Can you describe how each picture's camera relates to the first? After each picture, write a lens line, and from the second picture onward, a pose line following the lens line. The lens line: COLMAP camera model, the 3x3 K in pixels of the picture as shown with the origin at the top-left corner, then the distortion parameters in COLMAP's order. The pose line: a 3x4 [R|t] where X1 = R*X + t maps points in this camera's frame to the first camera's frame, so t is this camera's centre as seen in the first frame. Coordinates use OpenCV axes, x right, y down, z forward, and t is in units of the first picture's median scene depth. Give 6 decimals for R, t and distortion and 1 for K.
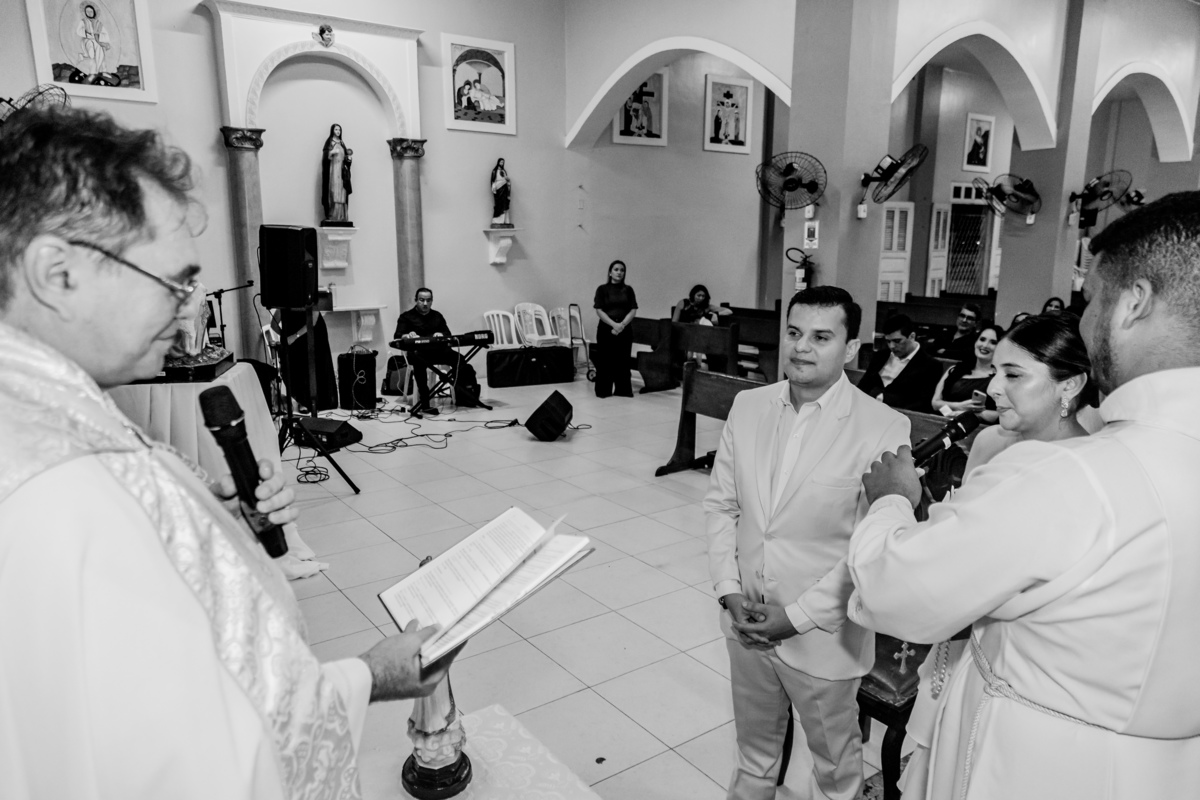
lens RADIAL K [[828.4, 0, 604.5], [0, 828.4, 408.1], [0, 0, 1]] dist [0.004601, 0.003082]
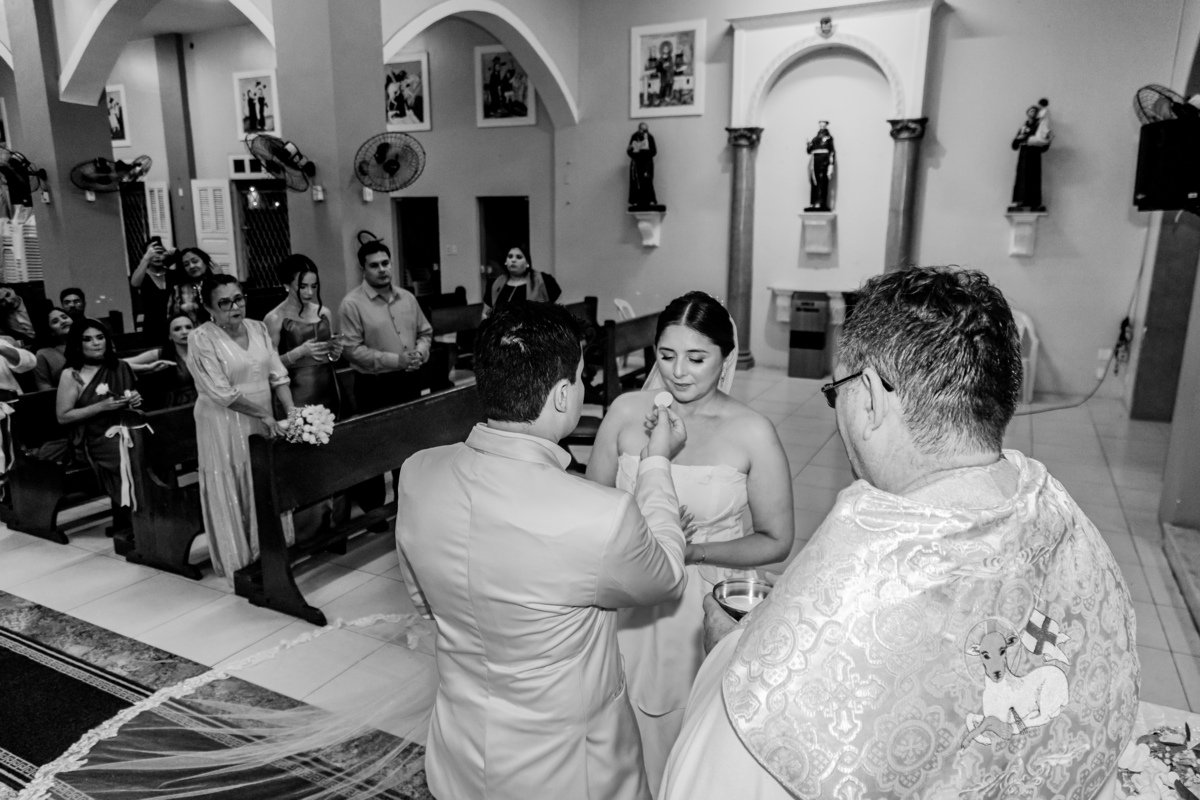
lens RADIAL K [[828.4, 0, 604.5], [0, 828.4, 408.1], [0, 0, 1]] dist [0.004601, 0.003082]
pose [[0.439225, 0.189169, -0.878235, 0.537050], [-0.183888, 0.975812, 0.118220, -0.057872], [0.879356, 0.109572, 0.463387, 0.330771]]
